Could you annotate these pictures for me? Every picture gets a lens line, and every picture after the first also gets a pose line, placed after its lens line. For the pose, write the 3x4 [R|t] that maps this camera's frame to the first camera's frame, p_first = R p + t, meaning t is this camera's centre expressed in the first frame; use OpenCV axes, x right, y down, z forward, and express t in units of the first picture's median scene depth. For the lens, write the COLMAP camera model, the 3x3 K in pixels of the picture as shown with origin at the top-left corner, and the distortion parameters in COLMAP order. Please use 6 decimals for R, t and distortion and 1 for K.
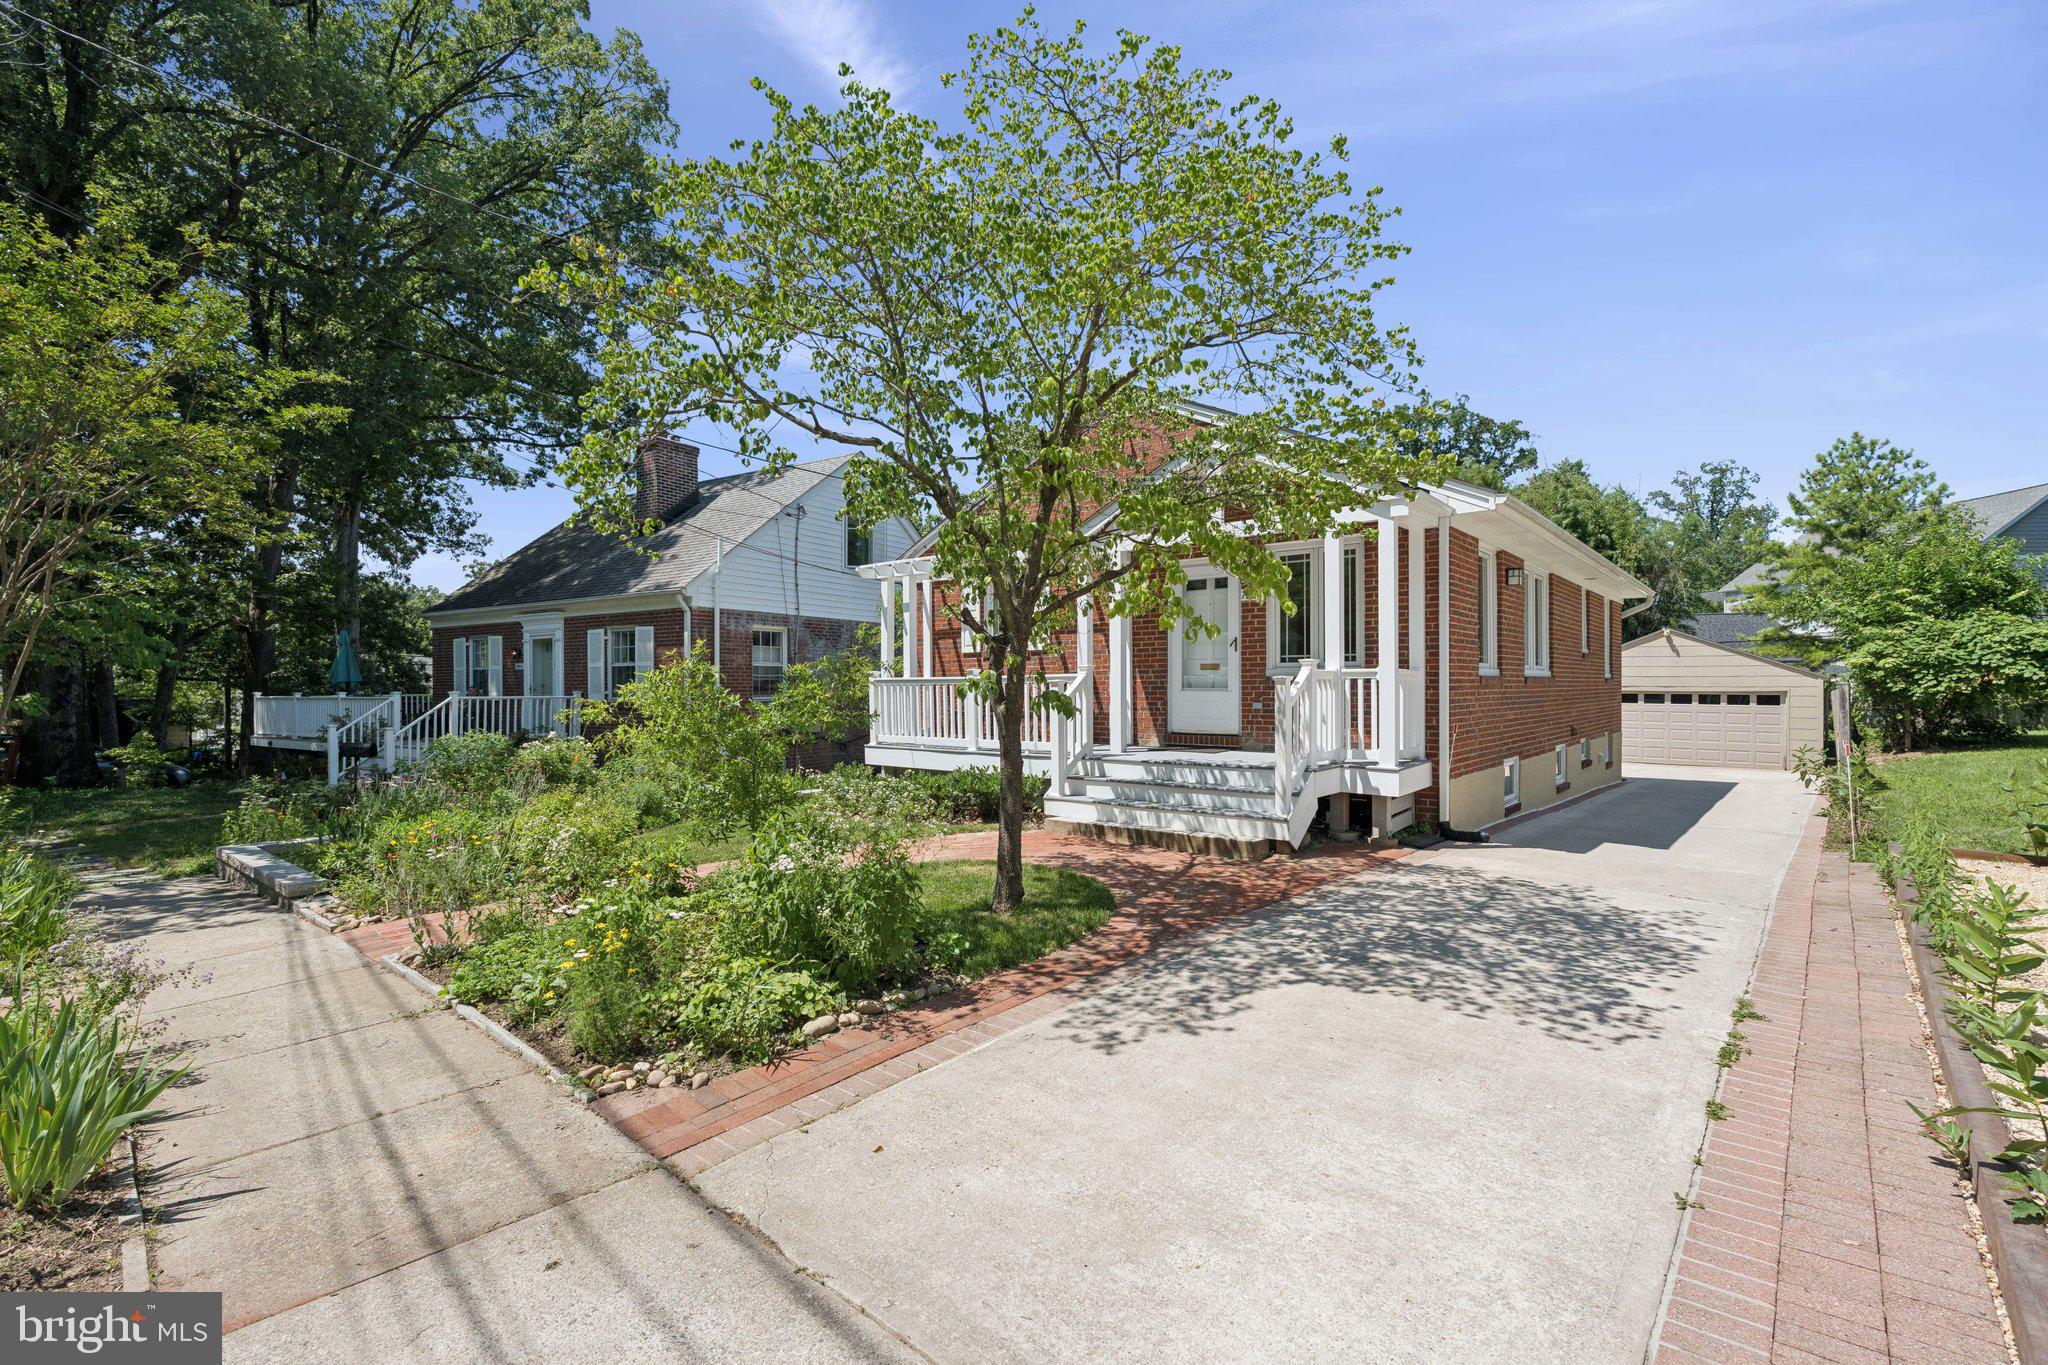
lens RADIAL K [[909.7, 0, 1009.0], [0, 909.7, 684.5], [0, 0, 1]] dist [-0.004520, 0.000486]
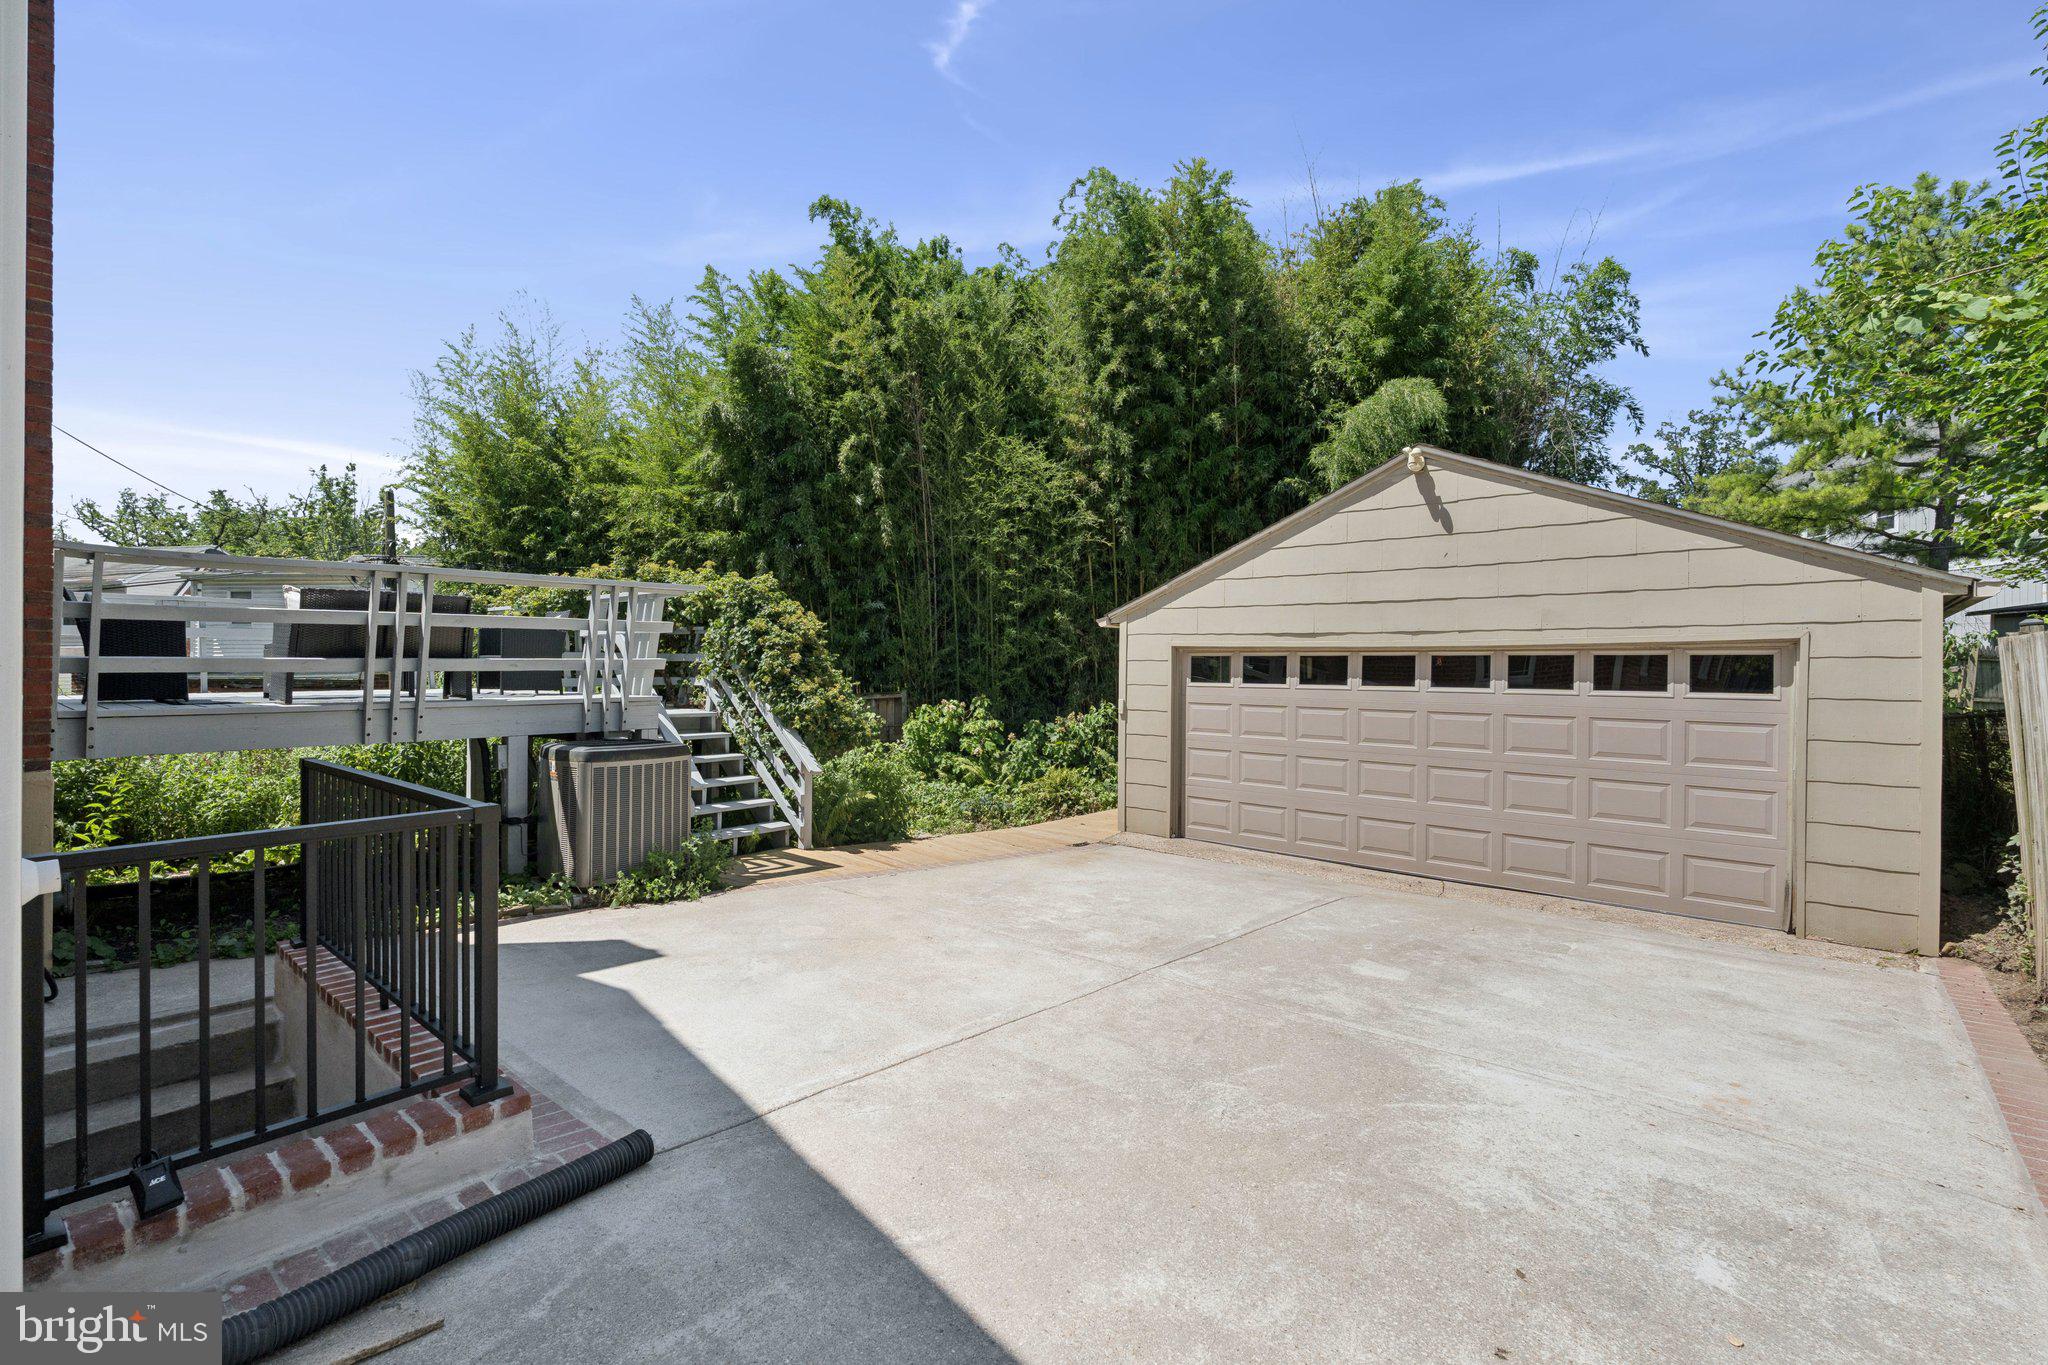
lens RADIAL K [[909.7, 0, 1025.0], [0, 909.7, 682.9], [0, 0, 1]] dist [-0.004520, 0.000486]
pose [[0.999930, 0.002565, 0.011557, 0.129891], [-0.002690, 0.999938, 0.010847, 0.003728], [-0.011529, -0.010877, 0.999874, 0.152116]]
